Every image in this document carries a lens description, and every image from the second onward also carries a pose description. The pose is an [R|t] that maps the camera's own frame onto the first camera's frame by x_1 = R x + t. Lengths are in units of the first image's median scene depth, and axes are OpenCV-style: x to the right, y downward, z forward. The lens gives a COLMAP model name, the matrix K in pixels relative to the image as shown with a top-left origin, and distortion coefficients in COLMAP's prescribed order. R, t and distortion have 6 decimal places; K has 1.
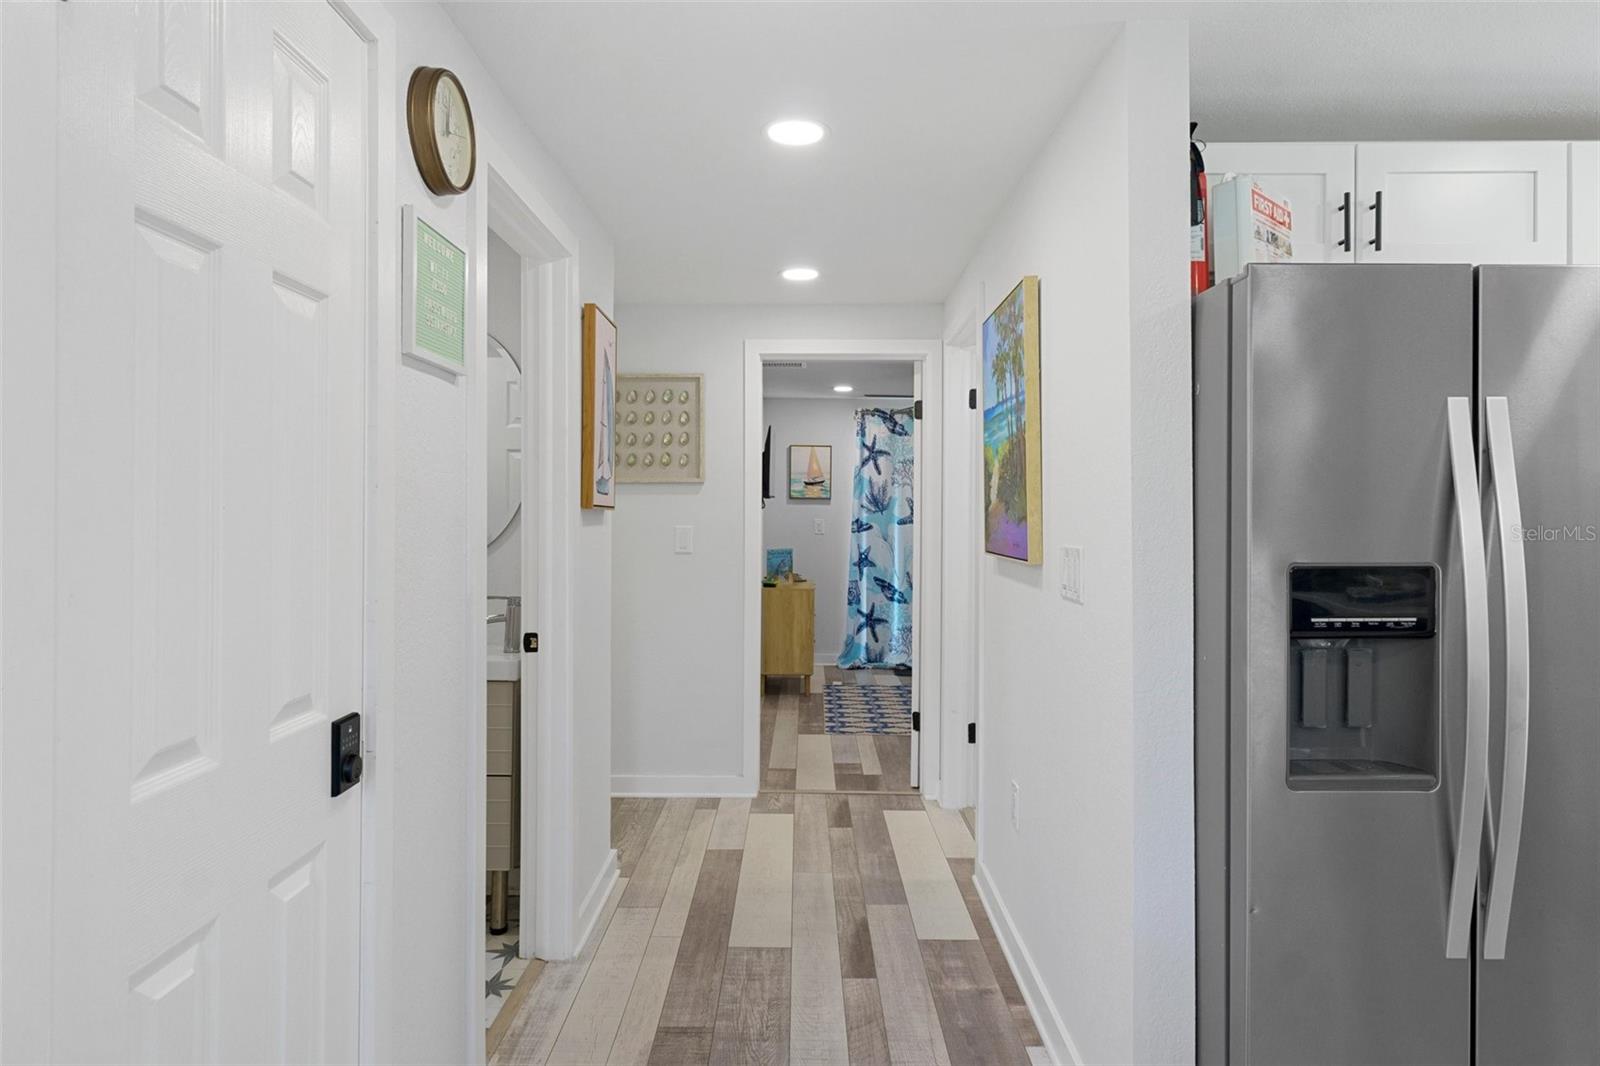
lens RADIAL K [[917.0, 0, 796.8], [0, 917.0, 506.5], [0, 0, 1]] dist [-0.000810, -0.000166]
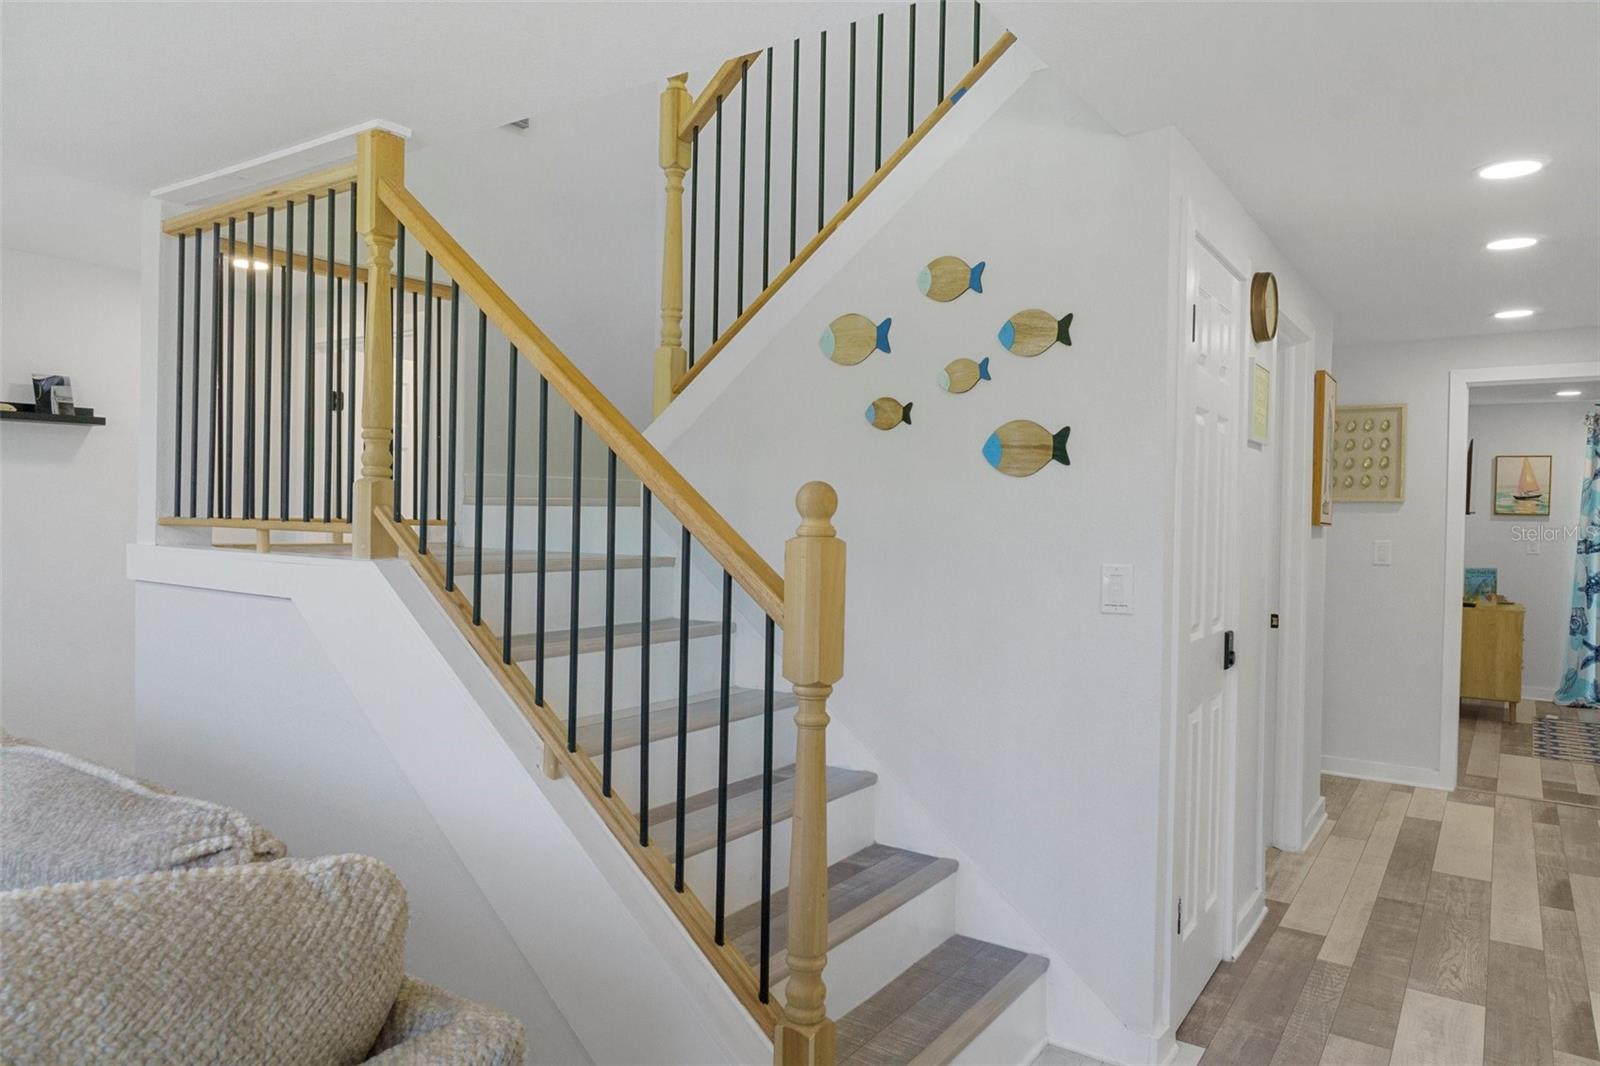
lens RADIAL K [[1034.7, 0, 806.8], [0, 1034.7, 525.6], [0, 0, 1]] dist [-0.004722, 0.002312]
pose [[0.829648, 0.019256, -0.557955, -0.002790], [-0.013290, 0.999803, 0.014743, -0.006391], [0.558129, -0.004816, 0.829740, -0.441606]]
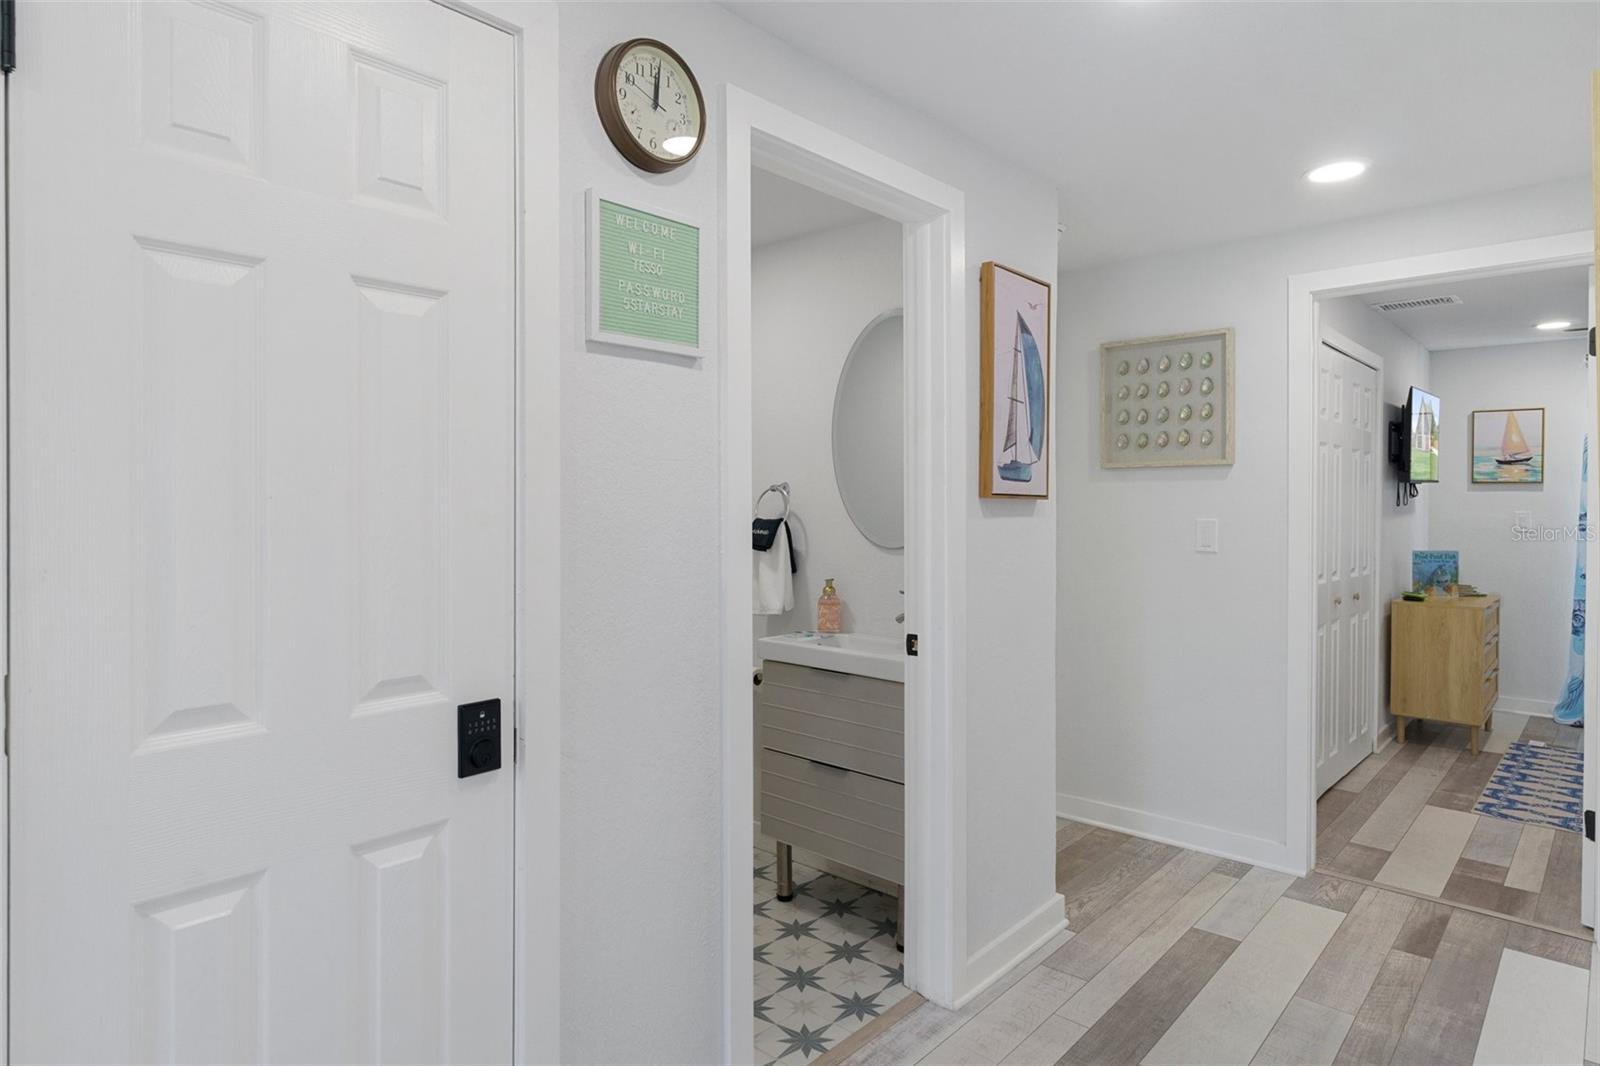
lens RADIAL K [[916.9, 0, 798.2], [0, 916.9, 503.9], [0, 0, 1]] dist [0.003487, 0.000037]
pose [[0.746435, -0.002370, -0.665454, 0.147969], [0.006839, 0.999968, 0.004110, 0.002244], [0.665423, -0.007619, 0.746428, 0.153997]]
